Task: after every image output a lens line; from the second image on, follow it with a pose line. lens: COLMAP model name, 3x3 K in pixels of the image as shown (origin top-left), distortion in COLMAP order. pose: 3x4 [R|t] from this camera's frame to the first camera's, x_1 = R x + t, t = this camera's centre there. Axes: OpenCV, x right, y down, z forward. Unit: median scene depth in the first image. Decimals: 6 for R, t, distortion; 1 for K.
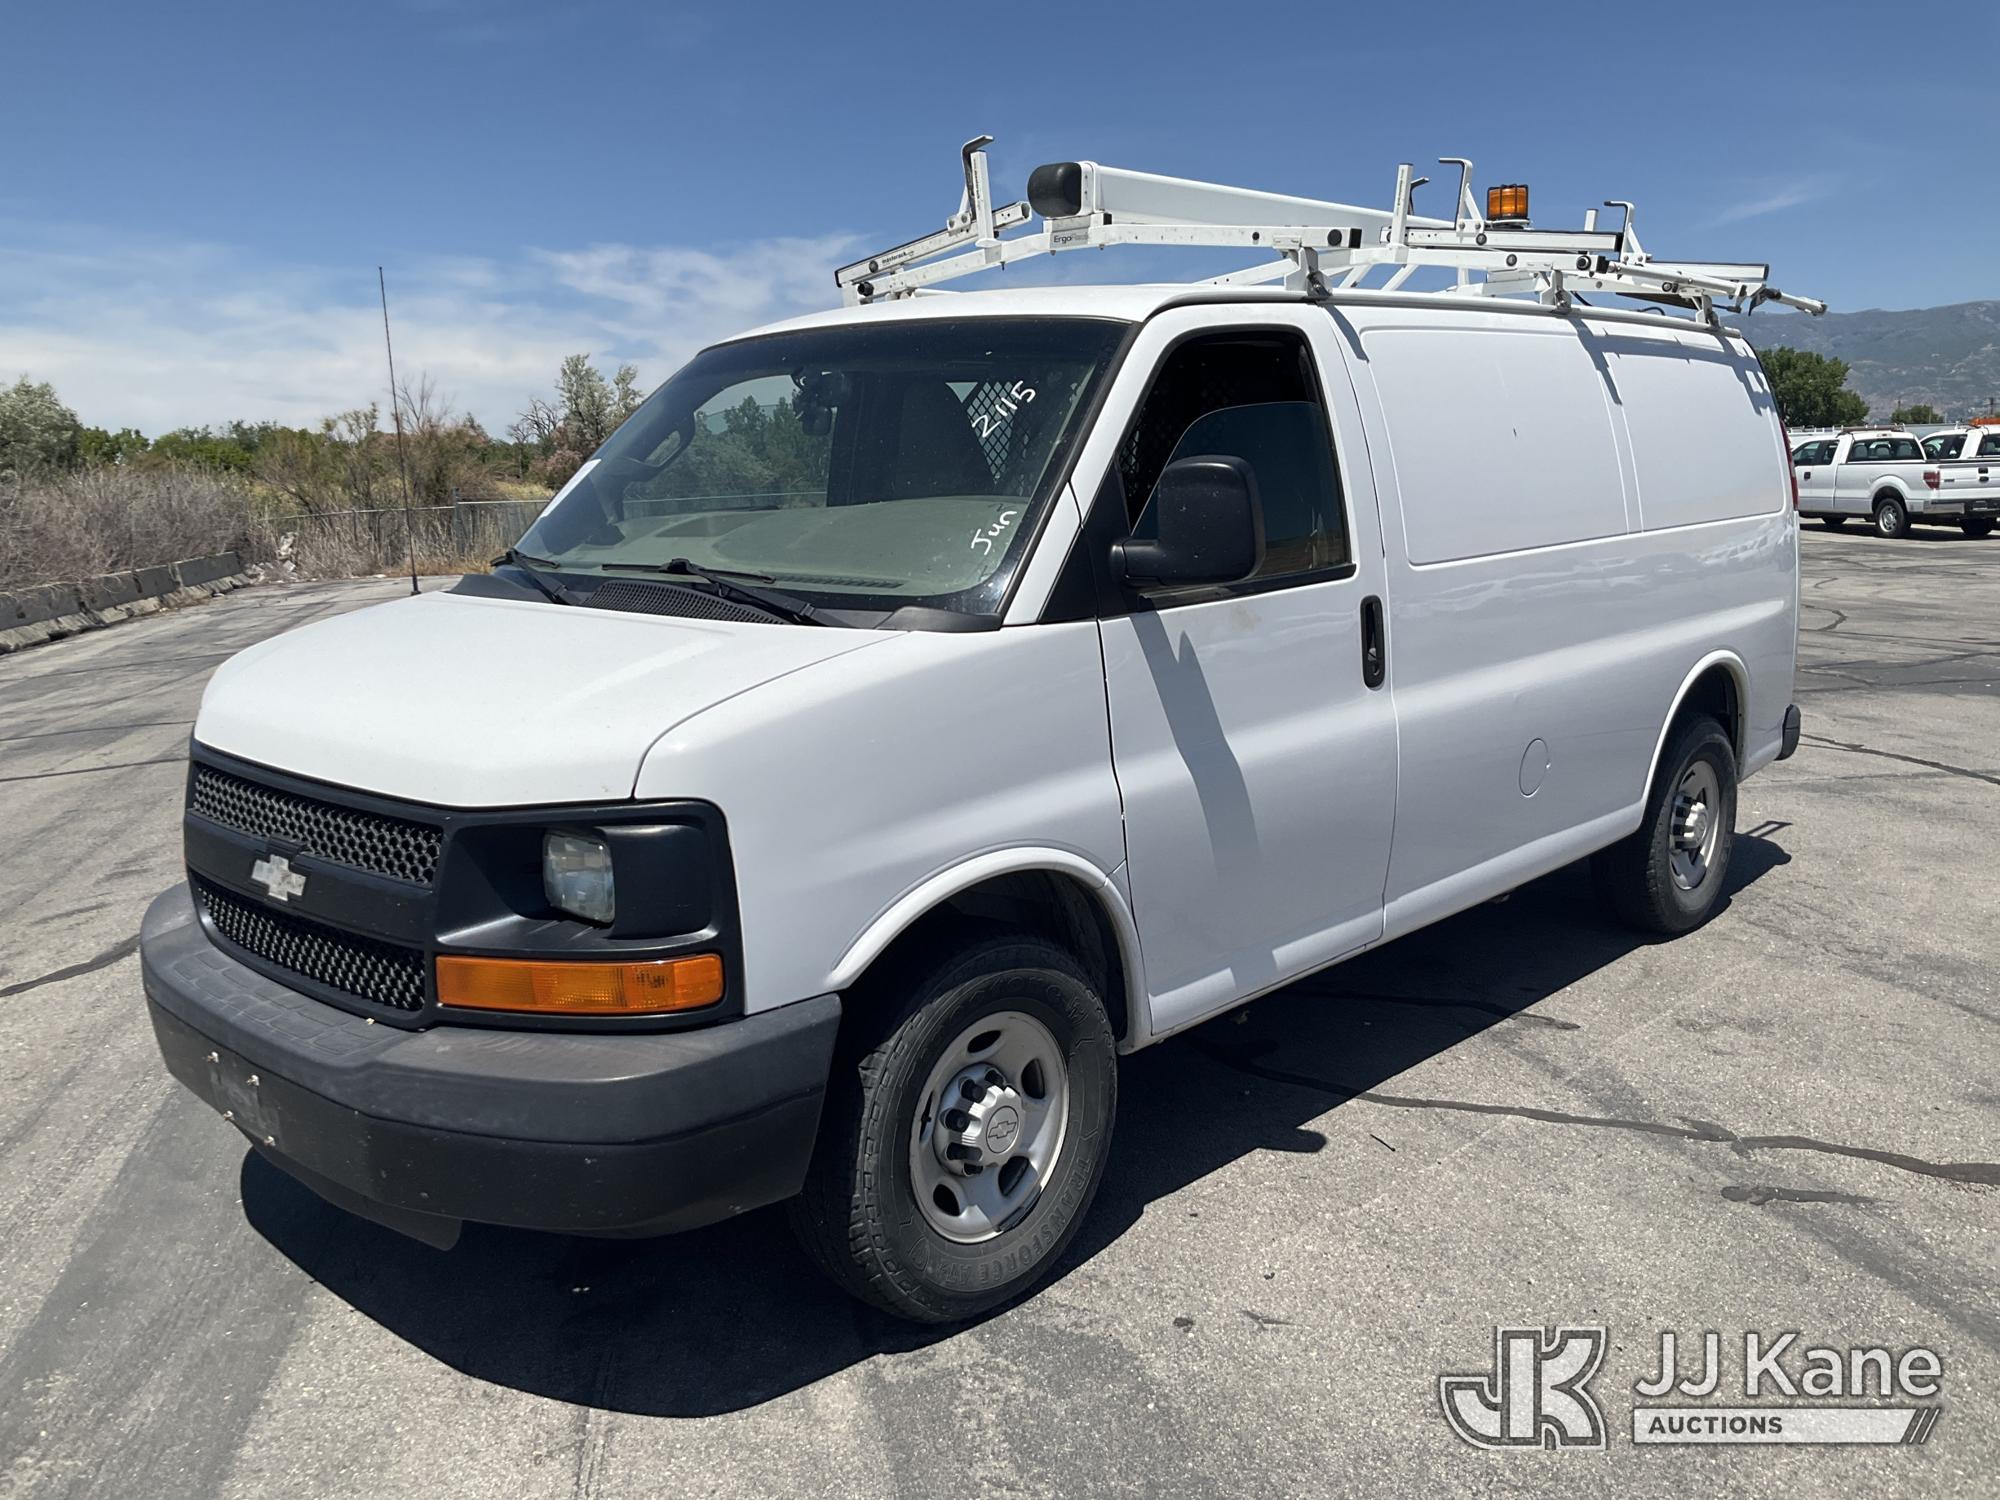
lens RADIAL K [[1642.4, 0, 991.7], [0, 1642.4, 746.3], [0, 0, 1]] dist [0.052100, -0.010501]
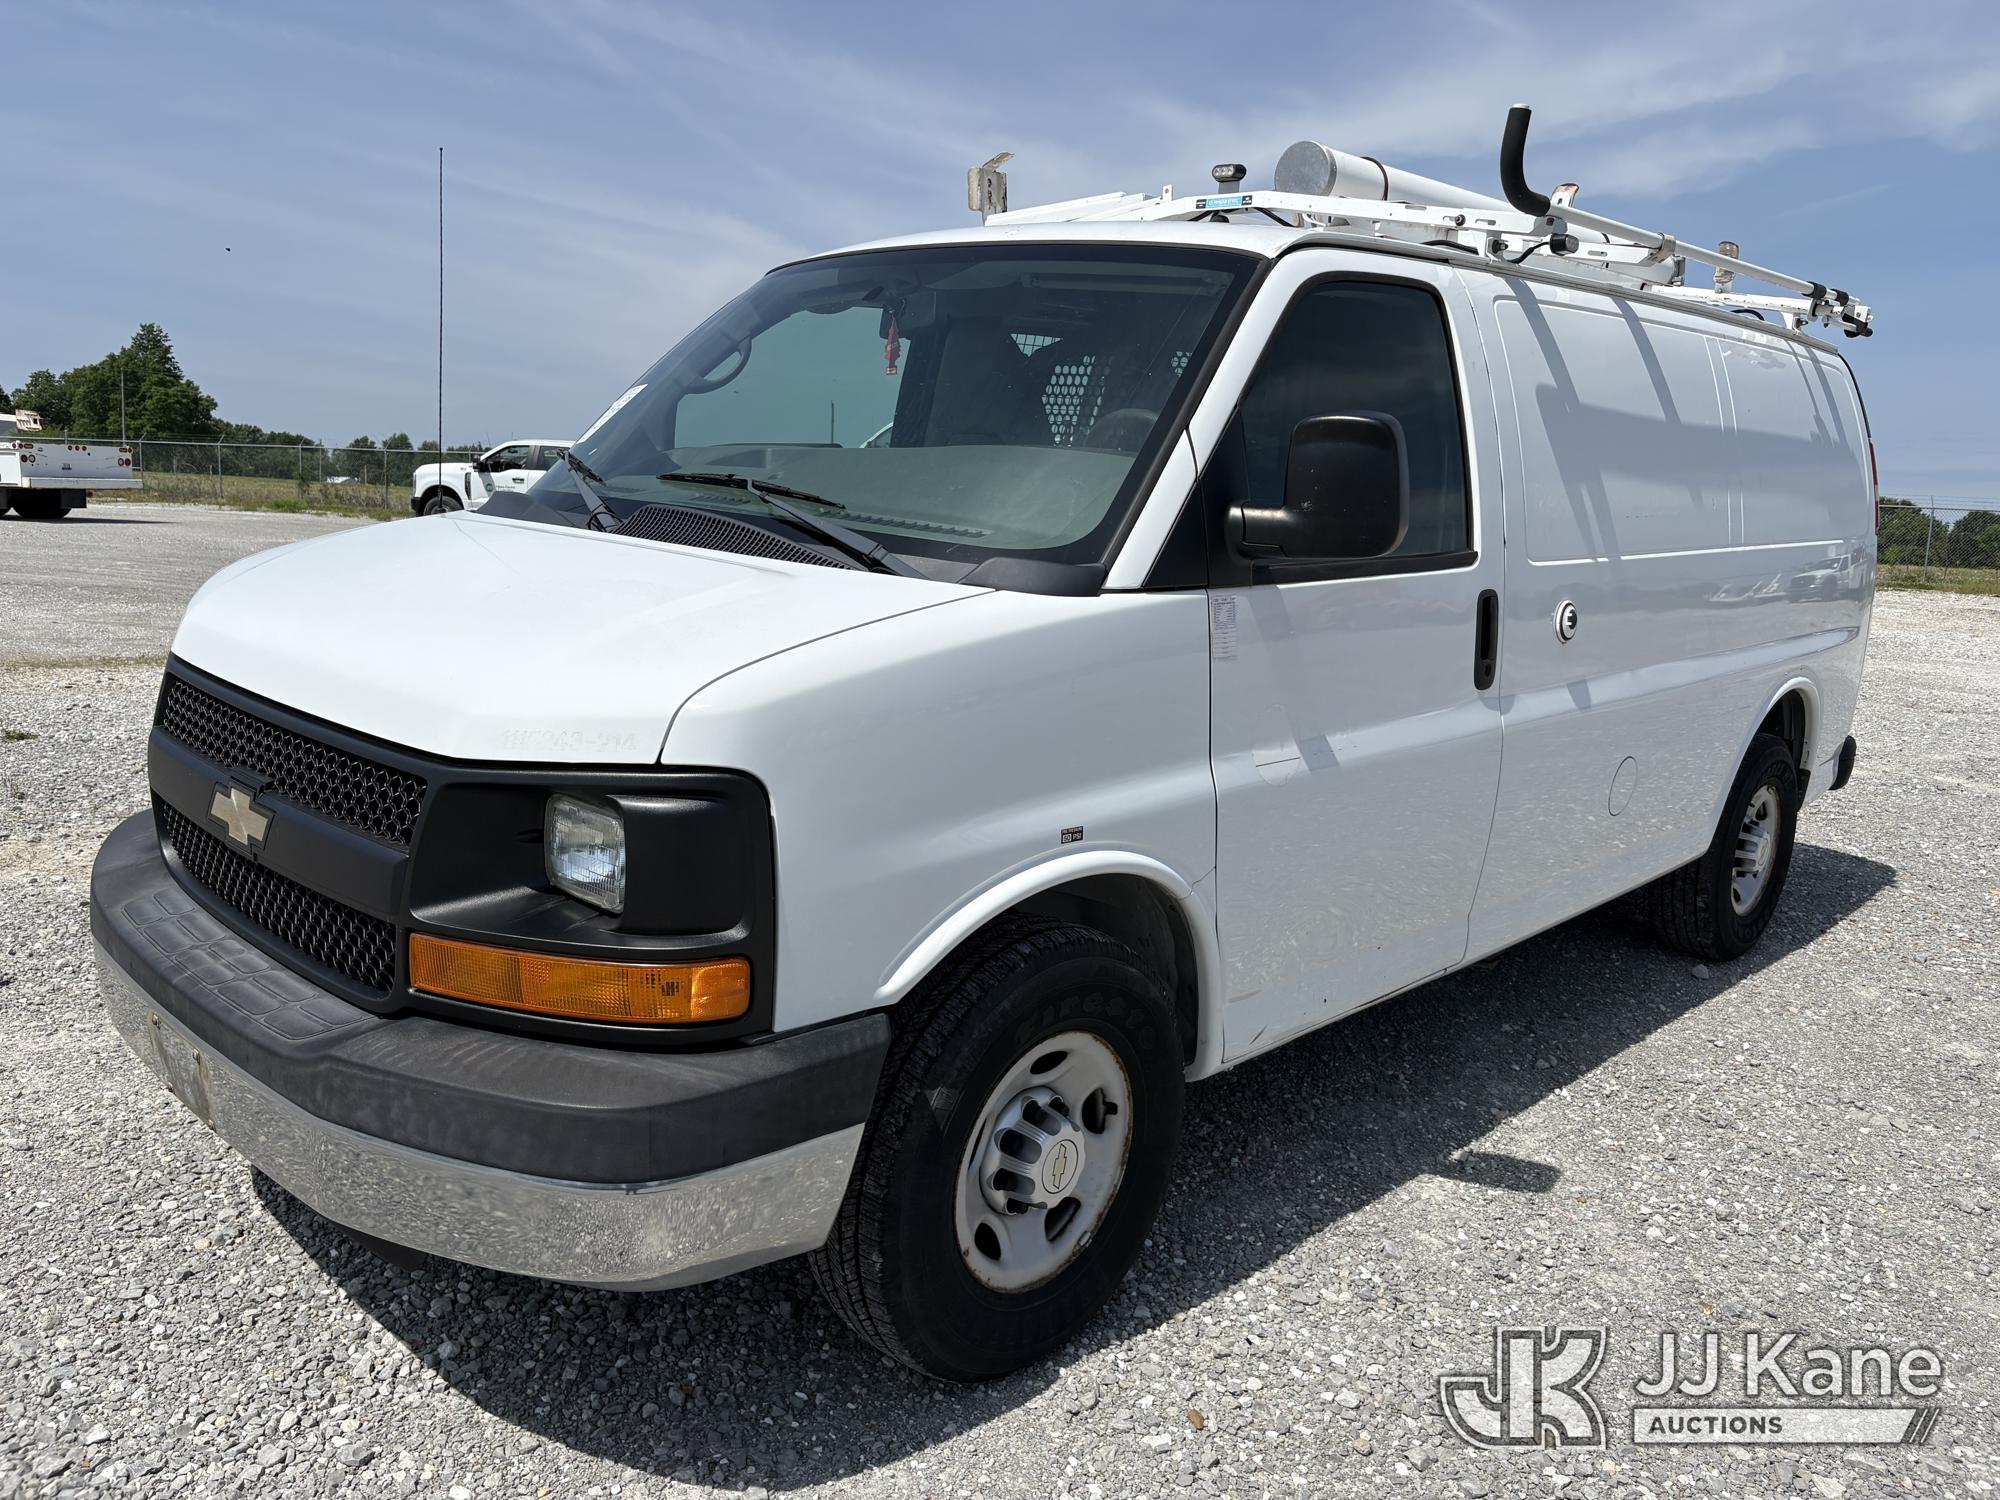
lens RADIAL K [[1510.4, 0, 1015.2], [0, 1510.4, 760.5], [0, 0, 1]] dist [0.035426, -0.012937]
pose [[0.997072, 0.075692, 0.010836, -0.037991], [-0.076041, 0.996432, 0.036613, -0.009273], [-0.008026, -0.037330, 0.999271, 0.194917]]
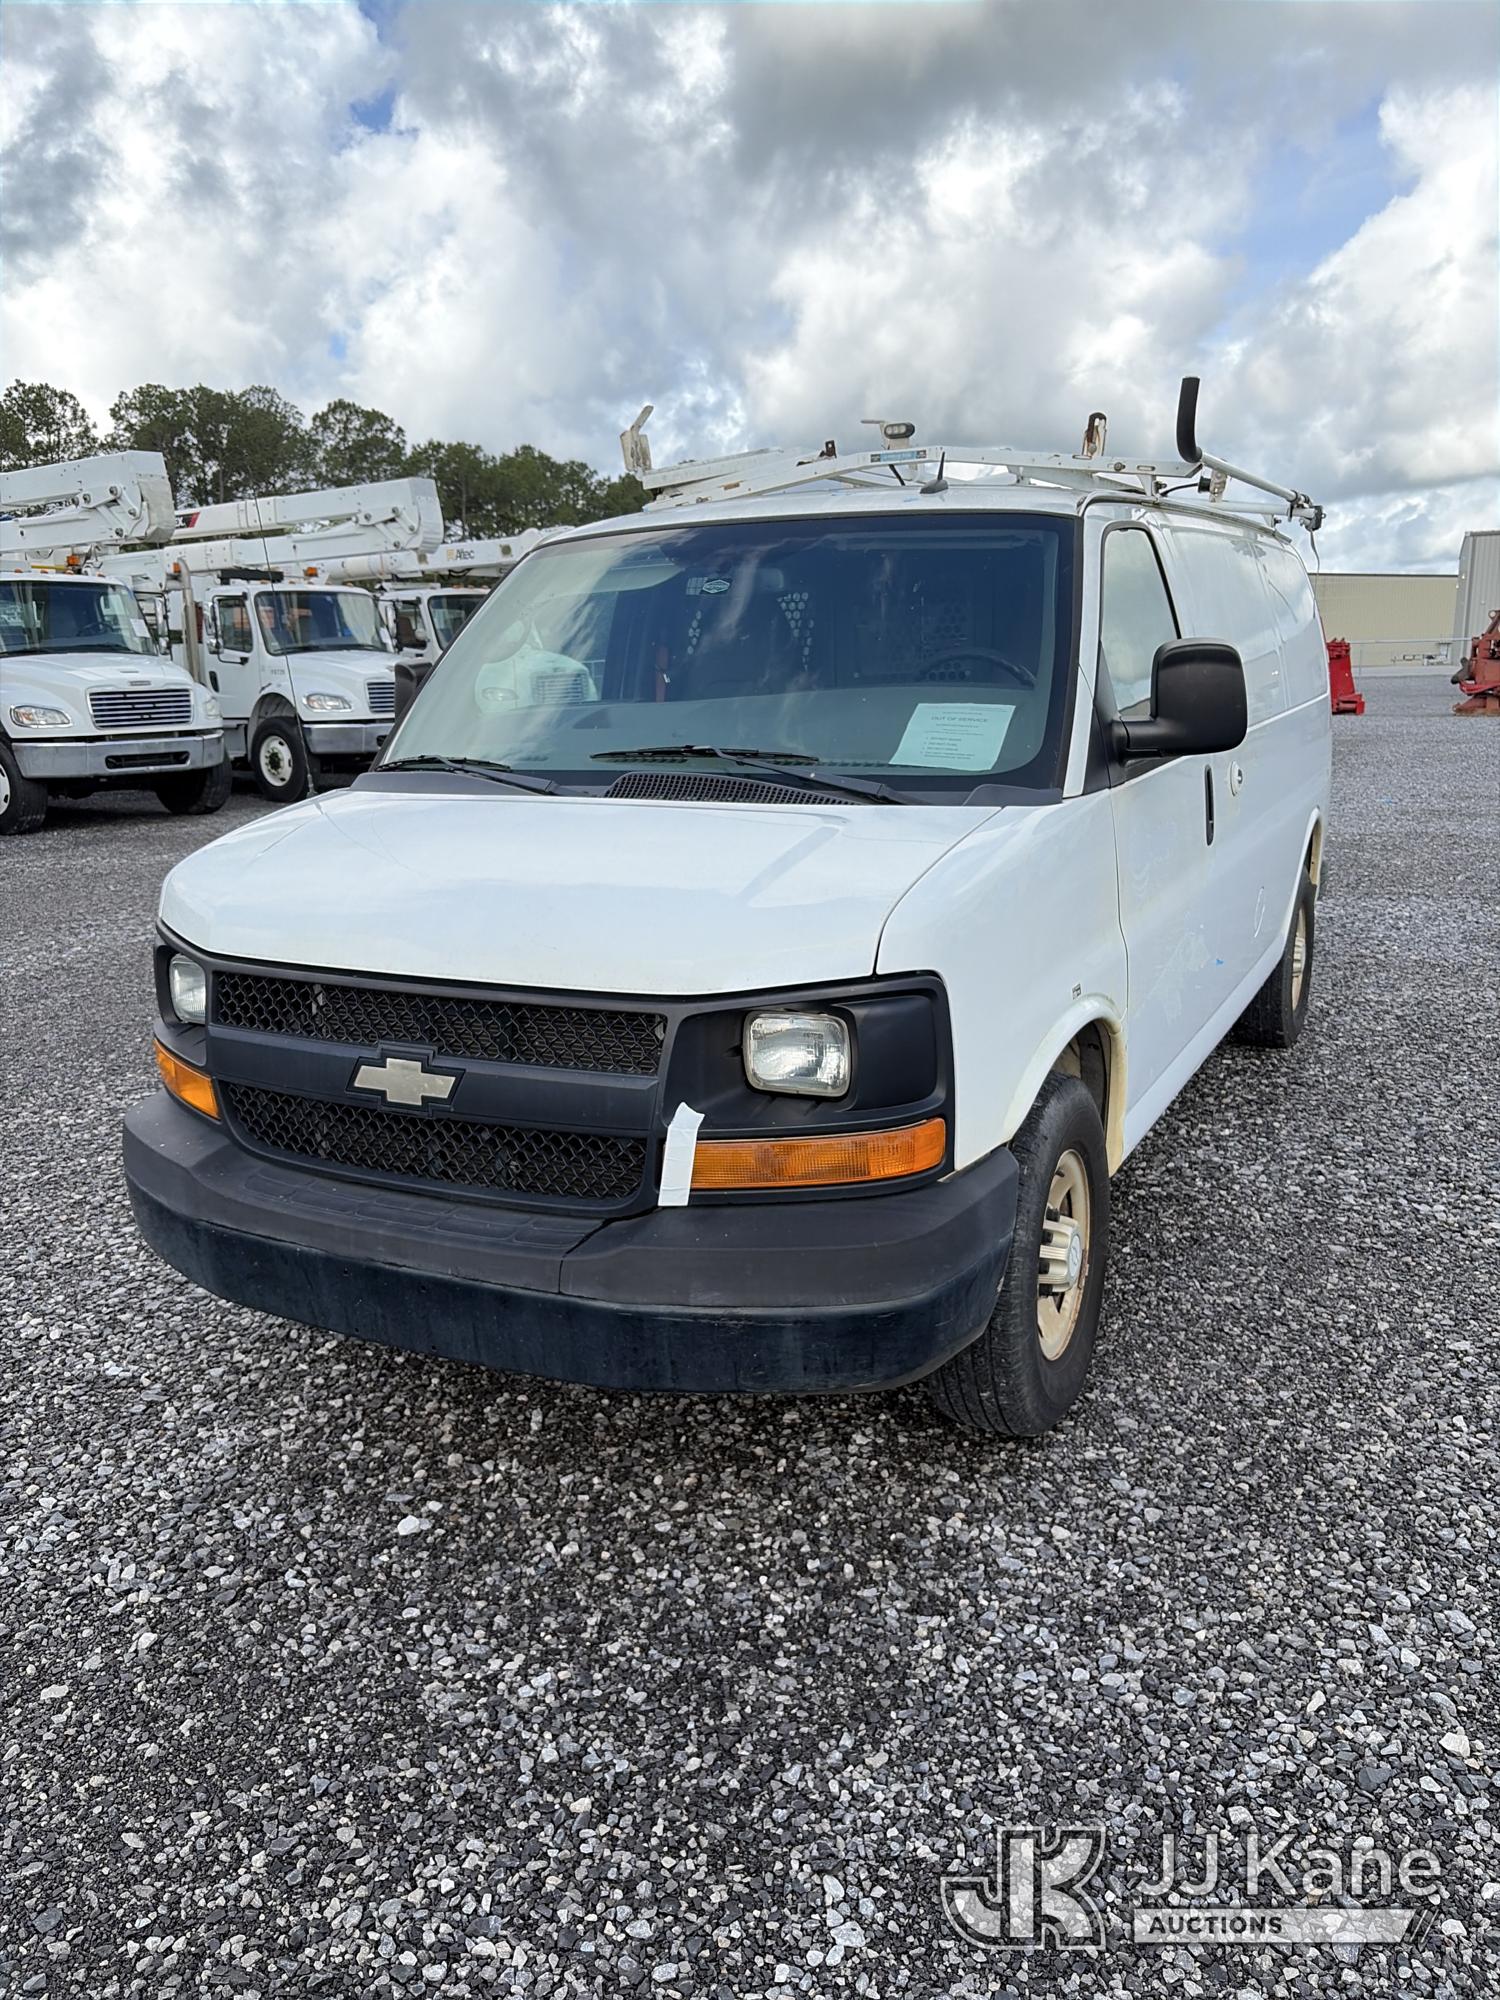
lens RADIAL K [[1510.4, 0, 752.3], [0, 1510.4, 997.8], [0, 0, 1]] dist [0.035426, -0.012937]
pose [[0.962541, -0.066902, 0.262752, -0.432811], [0.053497, 0.996891, 0.057854, -0.010753], [-0.265805, -0.041630, 0.963127, 0.082173]]
